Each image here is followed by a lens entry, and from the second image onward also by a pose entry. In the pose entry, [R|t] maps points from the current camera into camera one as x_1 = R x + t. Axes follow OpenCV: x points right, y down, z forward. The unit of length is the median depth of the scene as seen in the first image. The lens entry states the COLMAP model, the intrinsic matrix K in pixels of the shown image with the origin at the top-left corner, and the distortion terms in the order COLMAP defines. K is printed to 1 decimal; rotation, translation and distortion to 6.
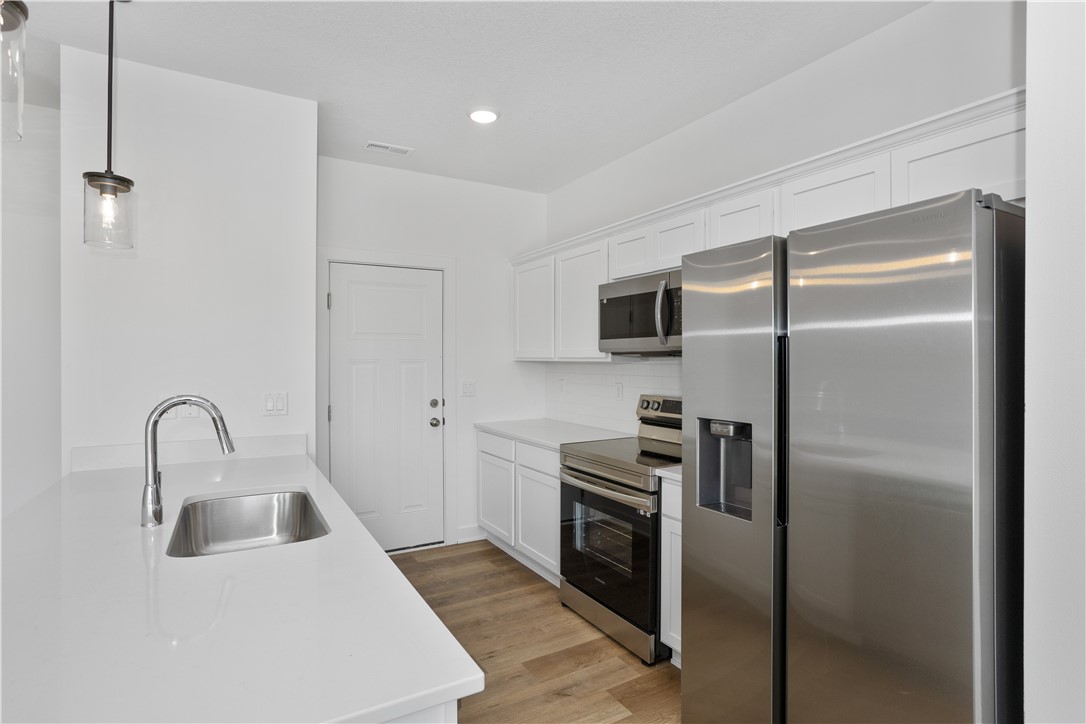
lens RADIAL K [[543.2, 0, 544.6], [0, 543.2, 359.0], [0, 0, 1]] dist [-0.057260, 0.037561]
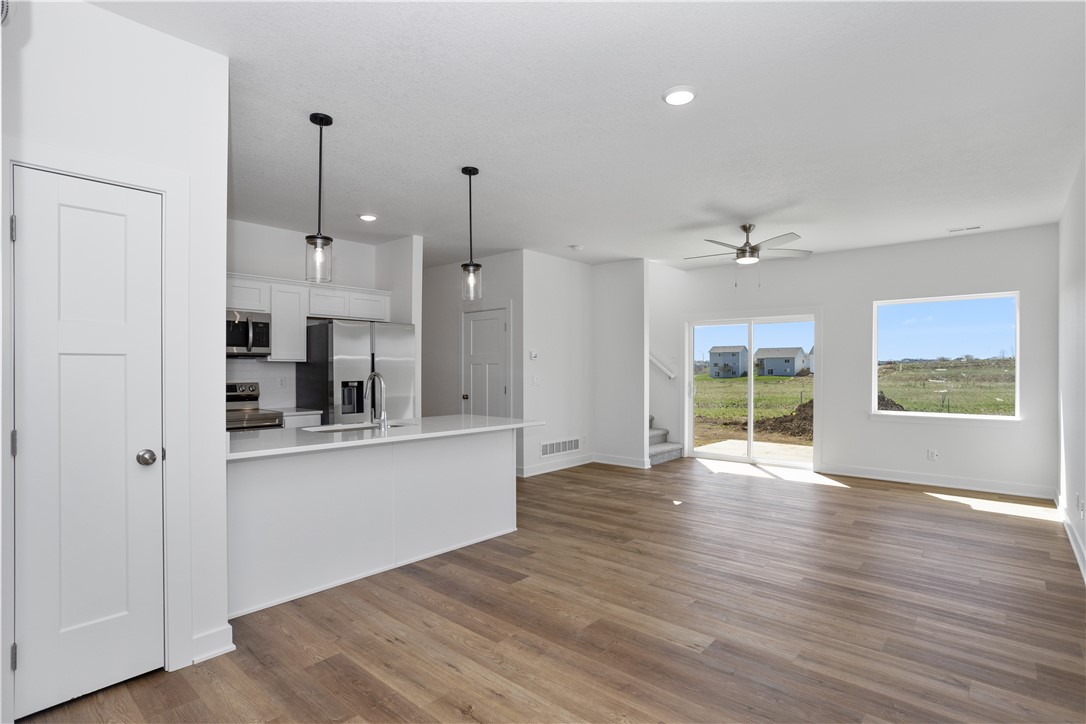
lens RADIAL K [[533.8, 0, 543.0], [0, 533.8, 362.0], [0, 0, 1]] dist [-0.028845, 0.000788]
pose [[-0.309775, 0.013860, 0.950709, -1.565936], [-0.000803, 0.999890, -0.014839, 0.030471], [-0.950810, -0.005360, -0.309730, 0.533975]]
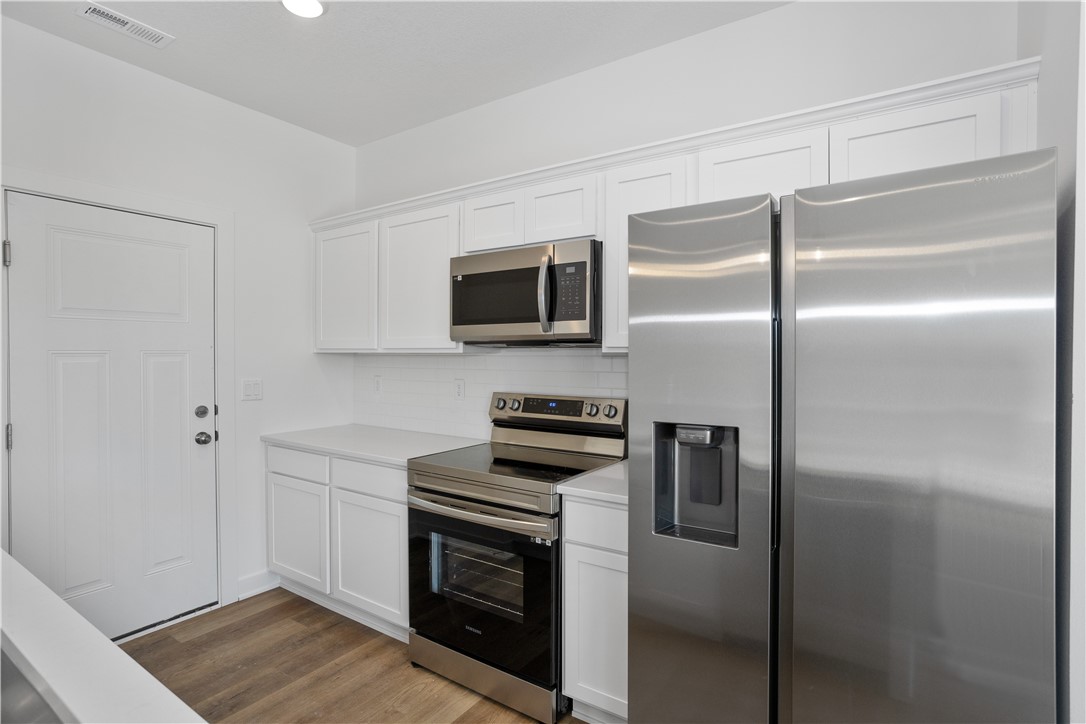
lens RADIAL K [[543.2, 0, 544.6], [0, 543.2, 359.0], [0, 0, 1]] dist [-0.057260, 0.037561]
pose [[0.905025, -0.002552, 0.425351, -0.119710], [-0.001677, 0.999953, 0.009567, 0.006106], [-0.425356, -0.009372, 0.904978, 0.218577]]
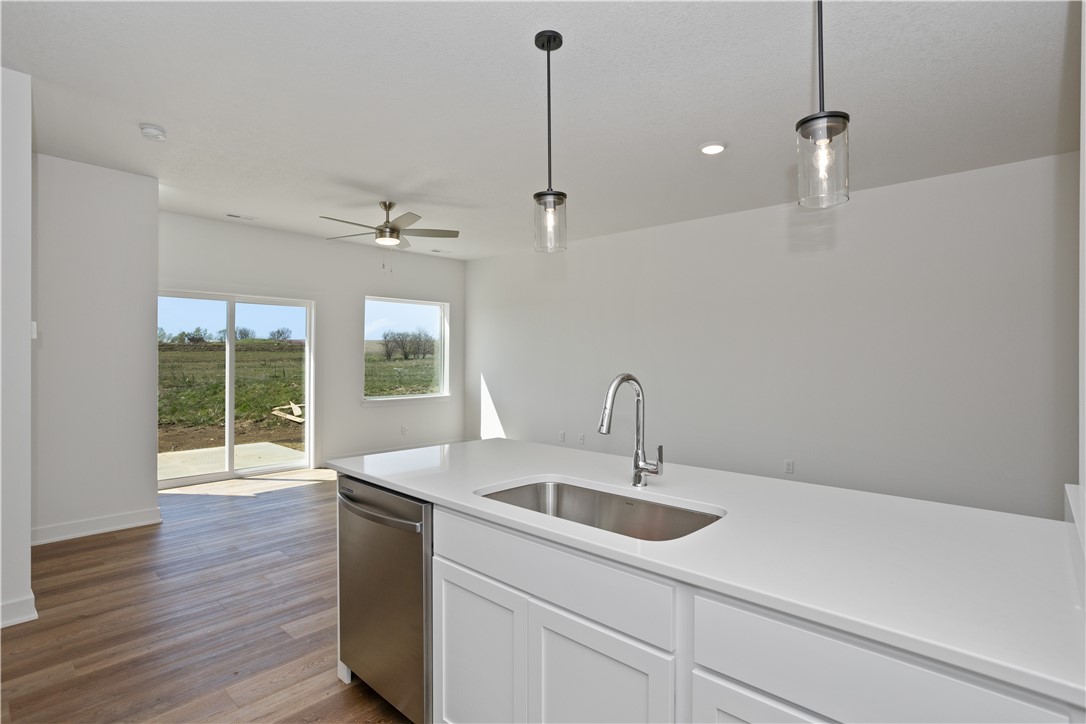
lens RADIAL K [[543.2, 0, 544.6], [0, 543.2, 359.0], [0, 0, 1]] dist [-0.057260, 0.037561]
pose [[-0.959037, 0.001032, -0.283279, -0.096205], [-0.000169, 0.999991, 0.004214, 0.017367], [0.283281, 0.004089, -0.959028, 1.055443]]
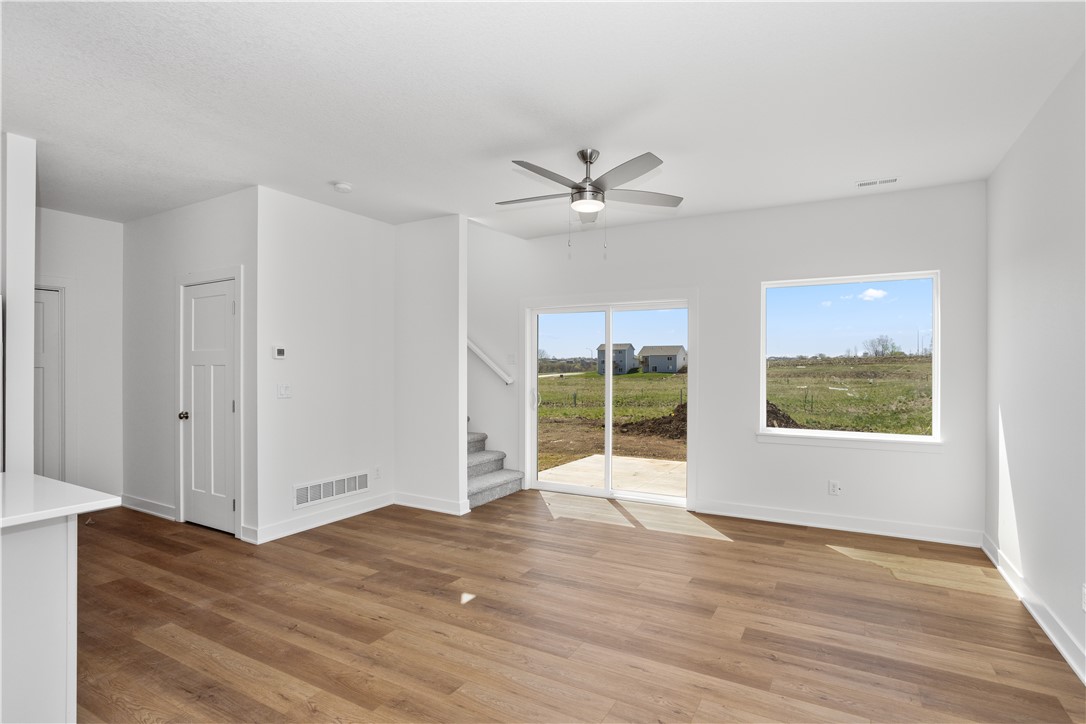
lens RADIAL K [[543.2, 0, 544.6], [0, 543.2, 359.0], [0, 0, 1]] dist [-0.057260, 0.037561]
pose [[-0.495580, 0.012770, 0.868468, -1.057603], [-0.000524, 0.999887, -0.015002, 0.011333], [-0.868562, -0.007890, -0.495518, -0.004989]]
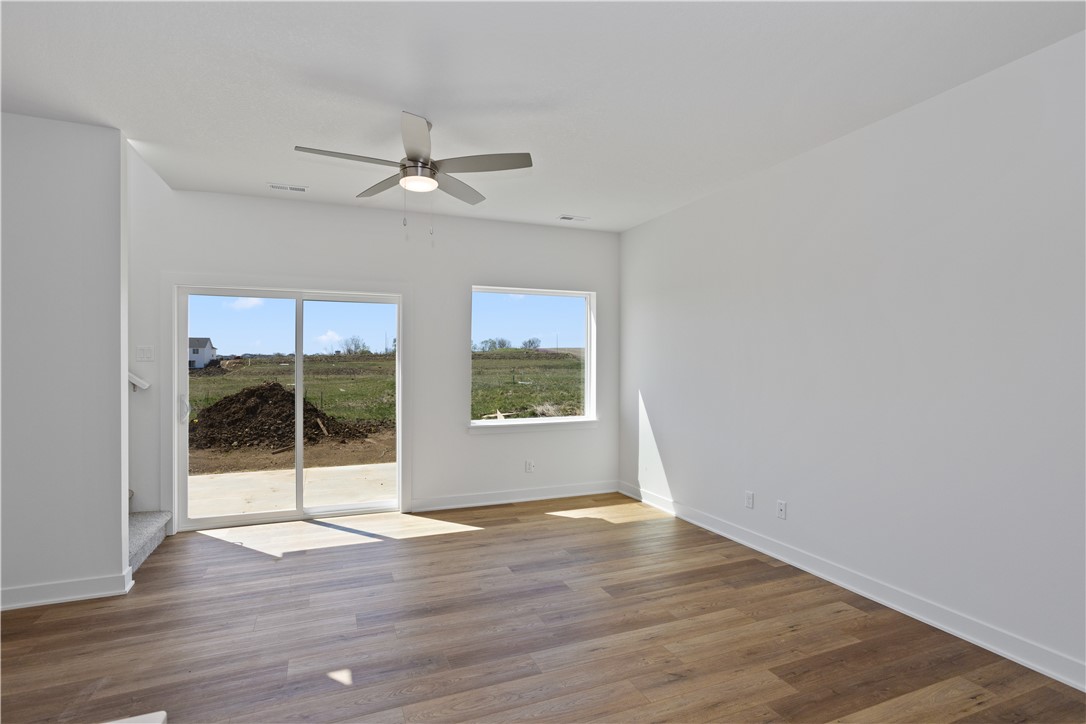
lens RADIAL K [[543.2, 0, 544.6], [0, 543.2, 359.0], [0, 0, 1]] dist [-0.057260, 0.037561]
pose [[-0.989111, 0.003583, 0.147126, -0.490570], [0.002246, 0.999955, -0.009251, 0.009295], [-0.147153, -0.008820, -0.989074, 0.317587]]
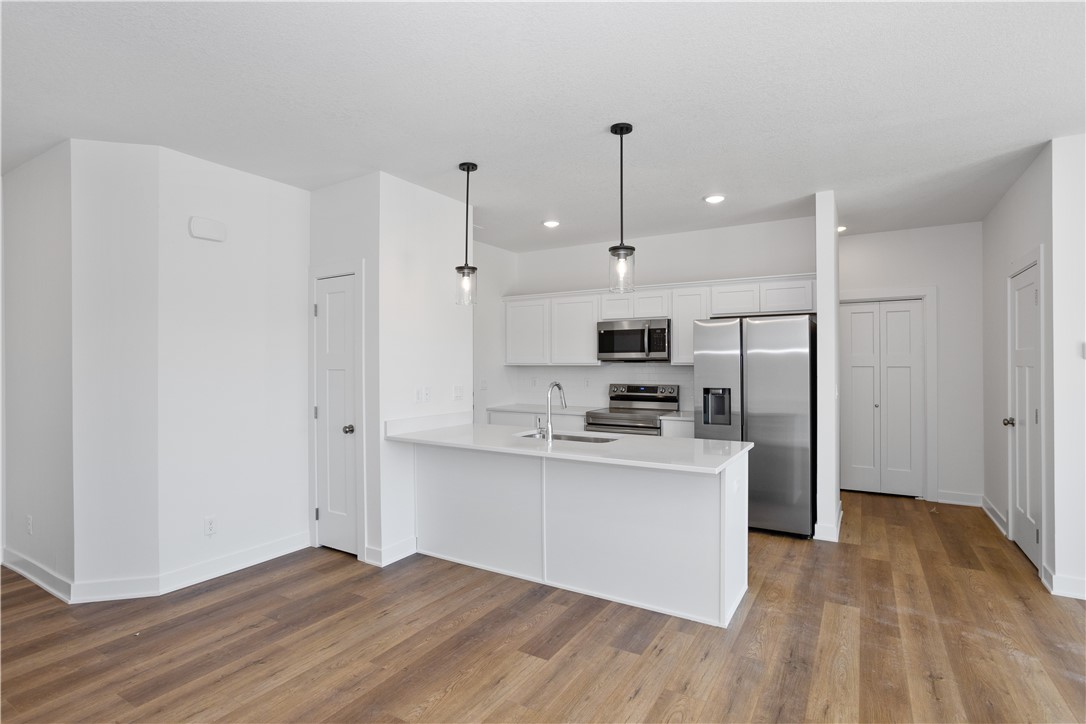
lens RADIAL K [[543.2, 0, 544.6], [0, 543.2, 359.0], [0, 0, 1]] dist [-0.057260, 0.037561]
pose [[0.880039, -0.000791, 0.474902, -0.922155], [0.003997, 0.999976, -0.005742, -0.006795], [-0.474885, 0.006952, 0.880020, -0.494438]]
